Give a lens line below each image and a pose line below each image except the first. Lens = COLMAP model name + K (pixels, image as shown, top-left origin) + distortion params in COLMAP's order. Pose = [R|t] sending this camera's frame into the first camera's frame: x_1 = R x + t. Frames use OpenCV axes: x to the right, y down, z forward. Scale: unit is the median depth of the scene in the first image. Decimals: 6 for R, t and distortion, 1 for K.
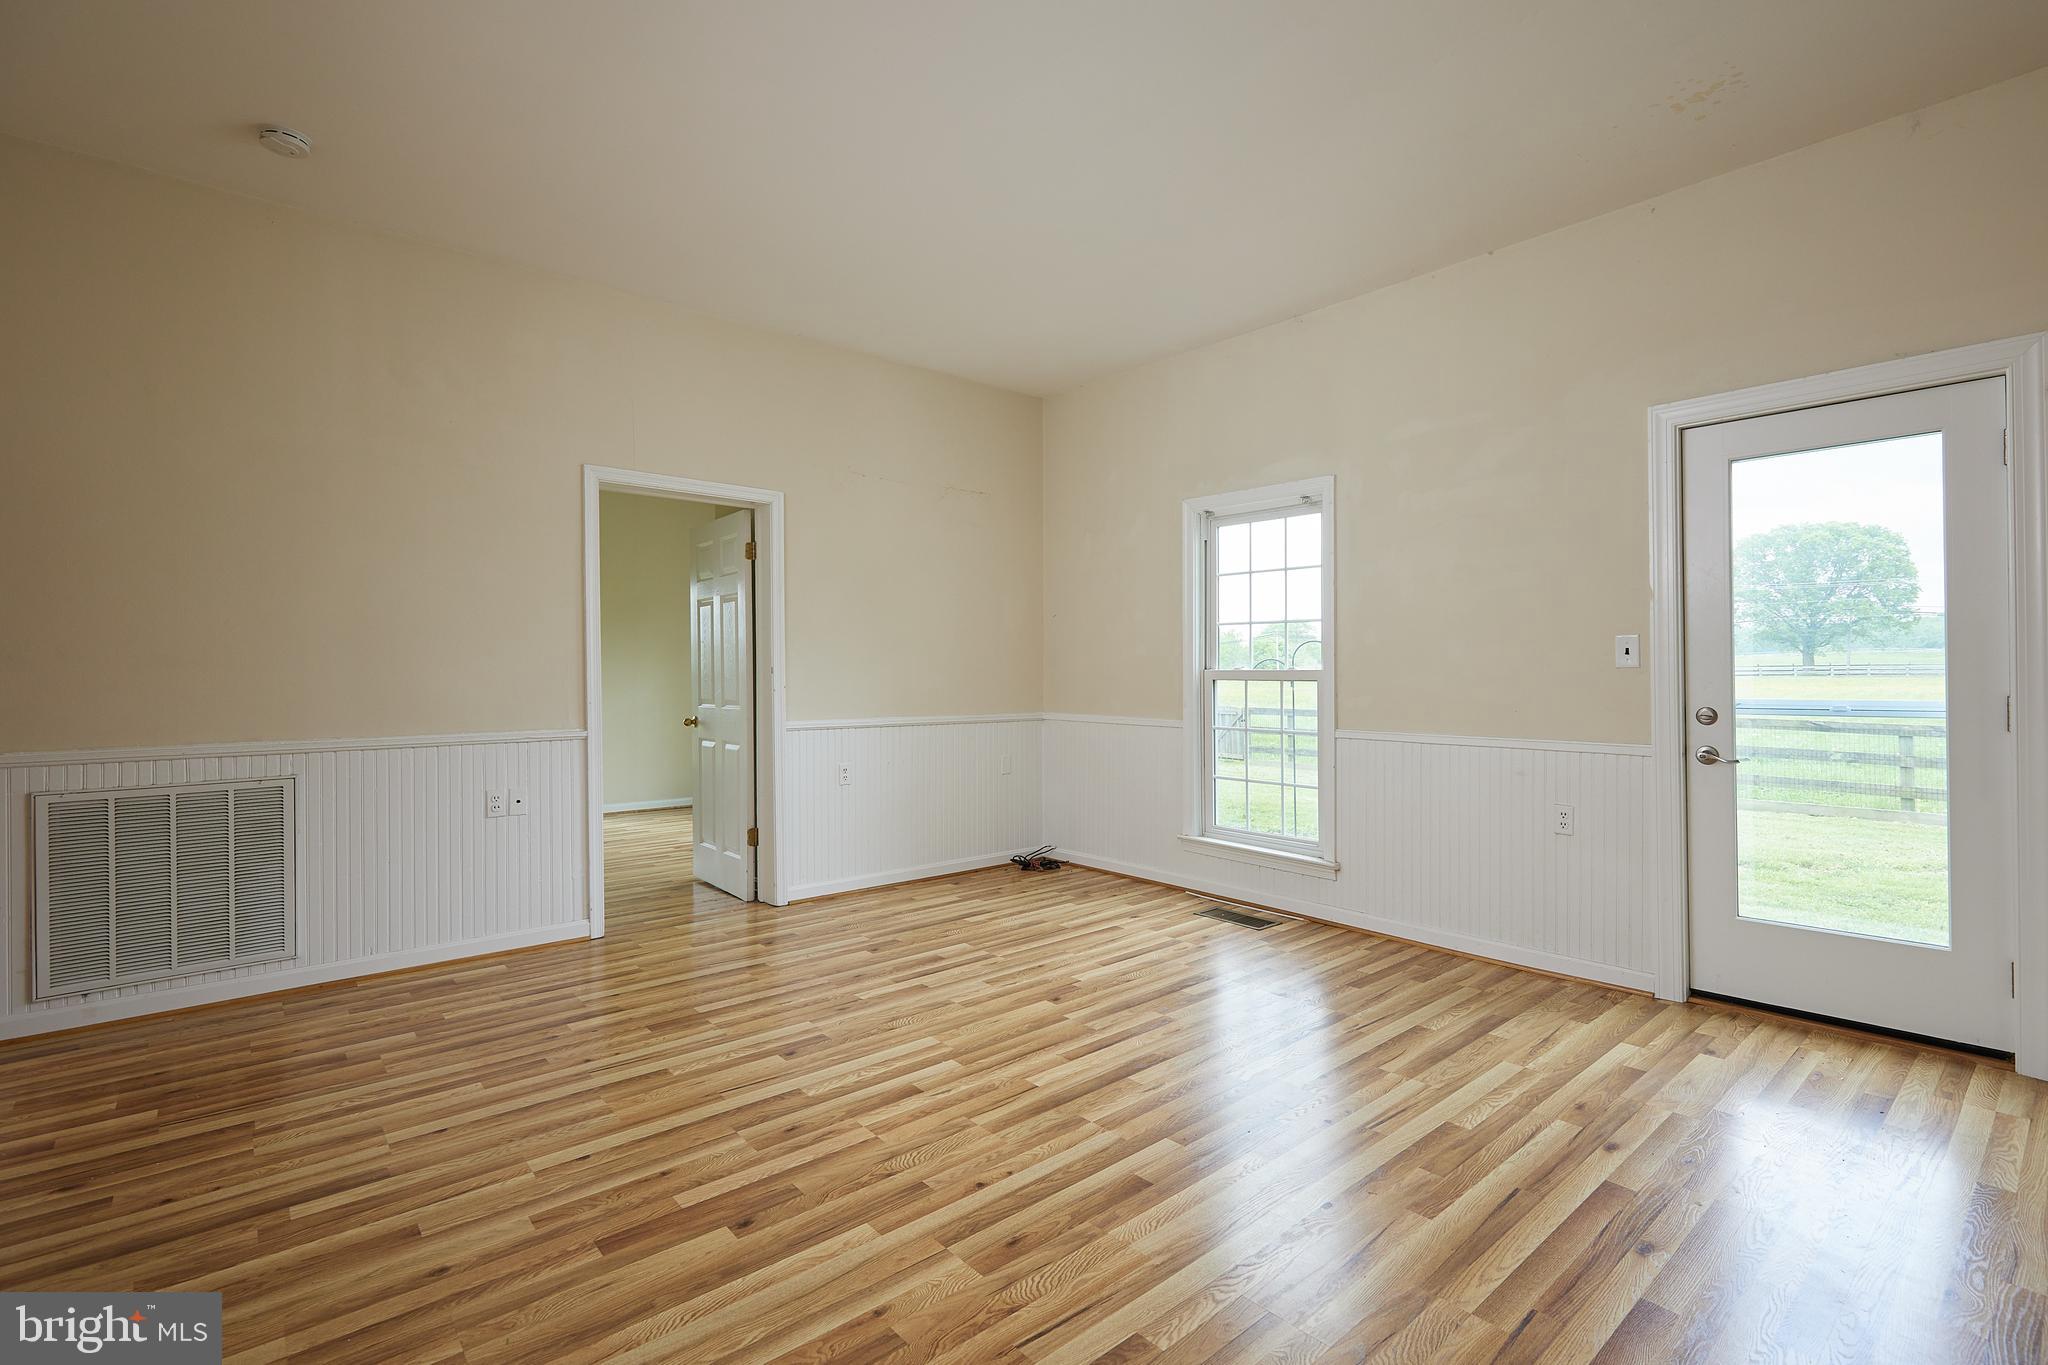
lens RADIAL K [[937.5, 0, 1039.0], [0, 937.5, 685.2], [0, 0, 1]] dist [0.002354, 0.000368]
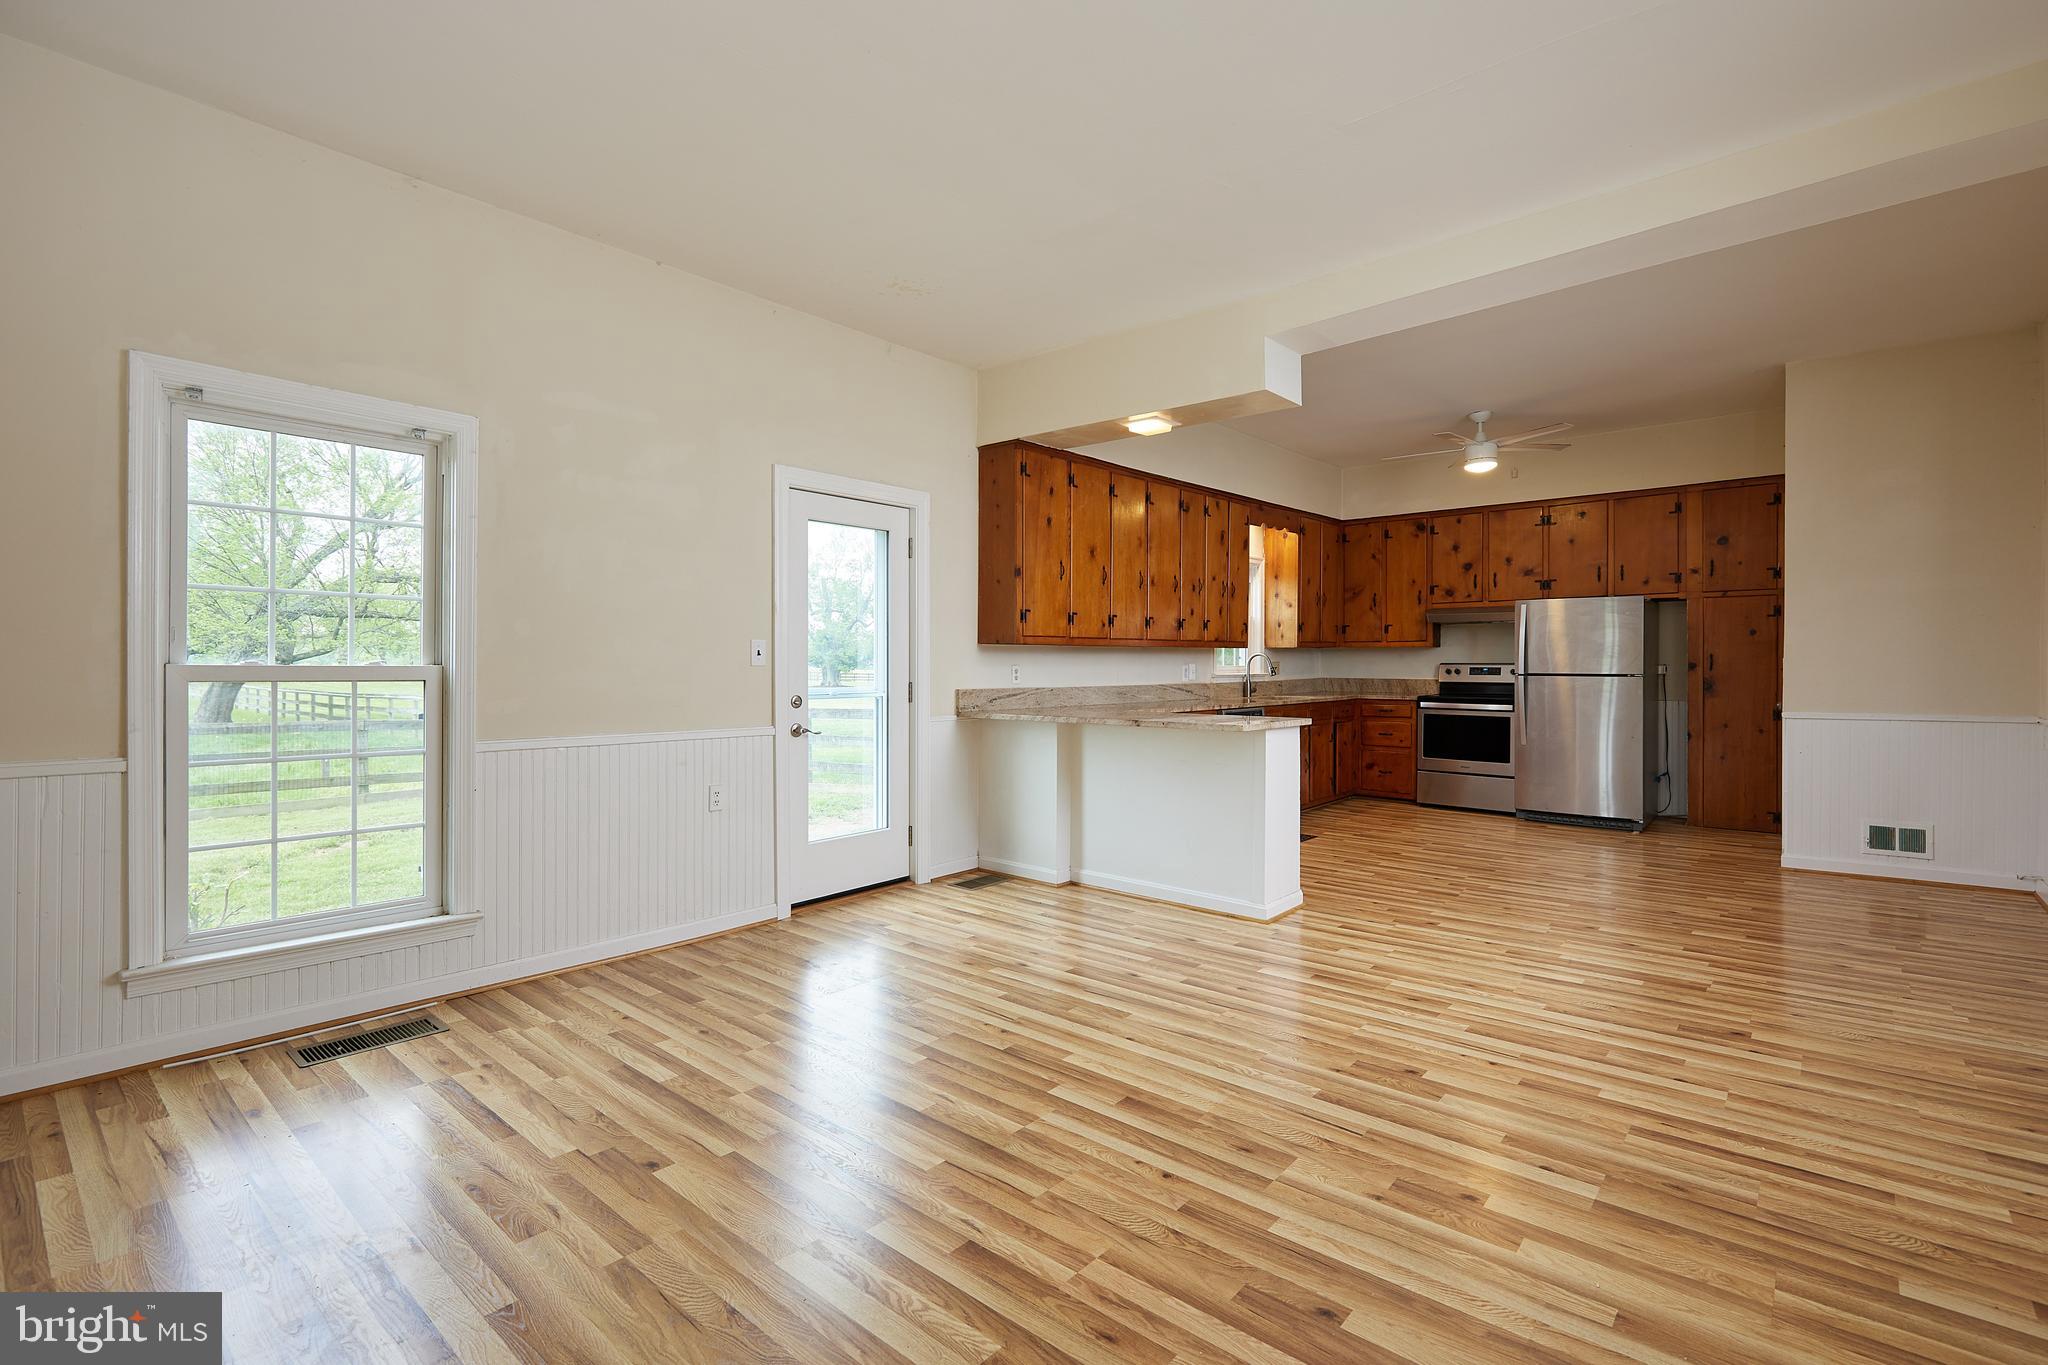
lens RADIAL K [[937.5, 0, 1035.0], [0, 937.5, 668.9], [0, 0, 1]] dist [0.002354, 0.000368]
pose [[-0.146167, 0.005138, 0.989247, -0.673464], [0.014646, 0.999888, -0.003029, -0.005085], [-0.989152, 0.014046, -0.146226, 0.830265]]
